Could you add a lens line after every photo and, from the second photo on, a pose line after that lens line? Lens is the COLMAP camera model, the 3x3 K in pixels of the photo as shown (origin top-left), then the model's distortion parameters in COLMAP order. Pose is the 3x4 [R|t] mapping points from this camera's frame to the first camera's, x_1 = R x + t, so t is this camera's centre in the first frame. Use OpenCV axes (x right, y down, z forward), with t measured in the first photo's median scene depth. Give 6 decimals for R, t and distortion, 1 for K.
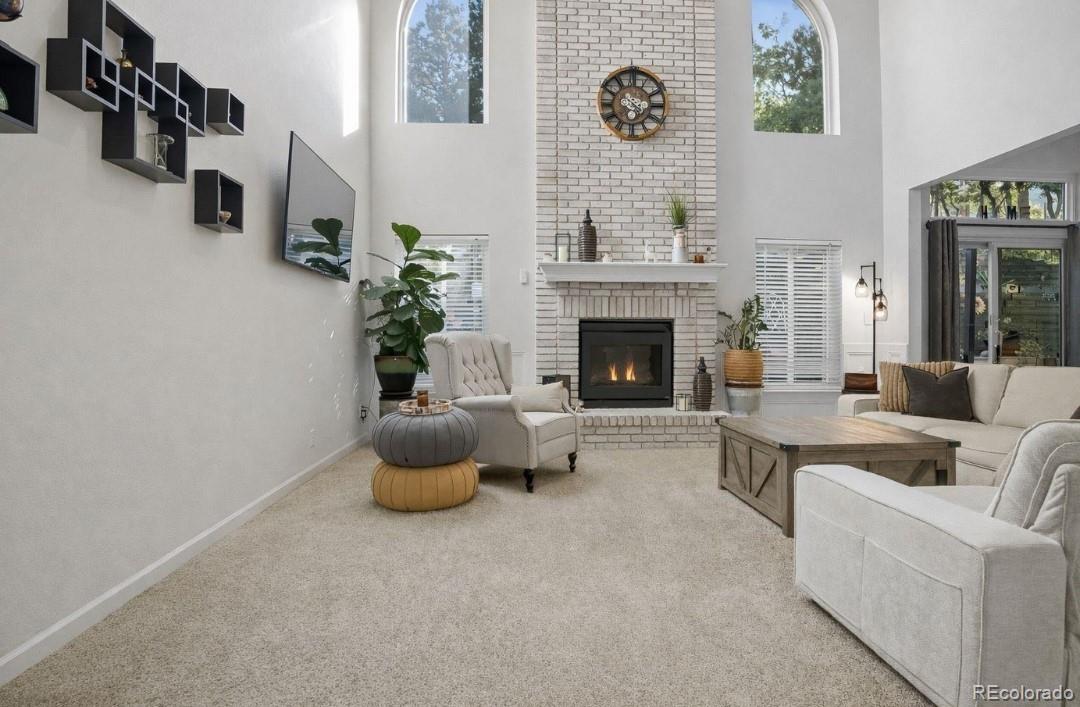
lens RADIAL K [[558.1, 0, 540.0], [0, 558.1, 353.5], [0, 0, 1]] dist [-0.057888, -0.000098]
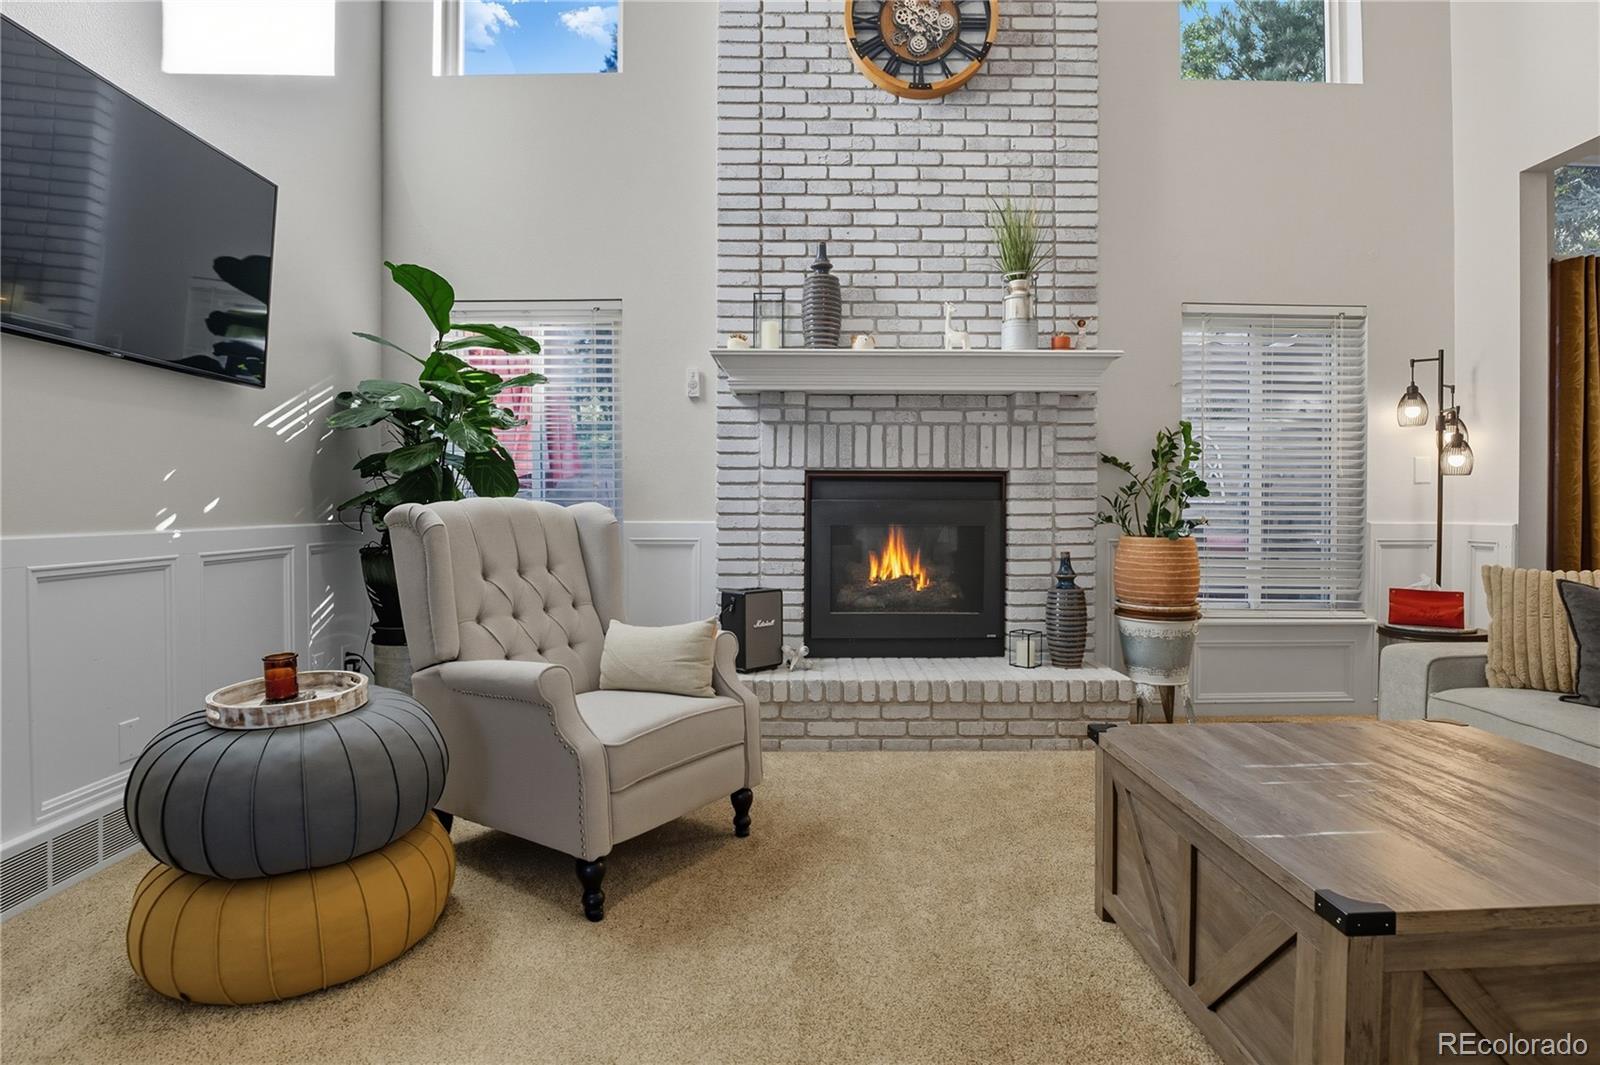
lens RADIAL K [[797.1, 0, 800.0], [0, 797.1, 532.5], [0, 0, 1]] dist [-0.026438, -0.001260]
pose [[0.998450, 0.003242, -0.055559, 0.103419], [-0.003076, 0.999991, 0.003062, -0.011197], [0.055568, -0.002886, 0.998451, 0.312648]]
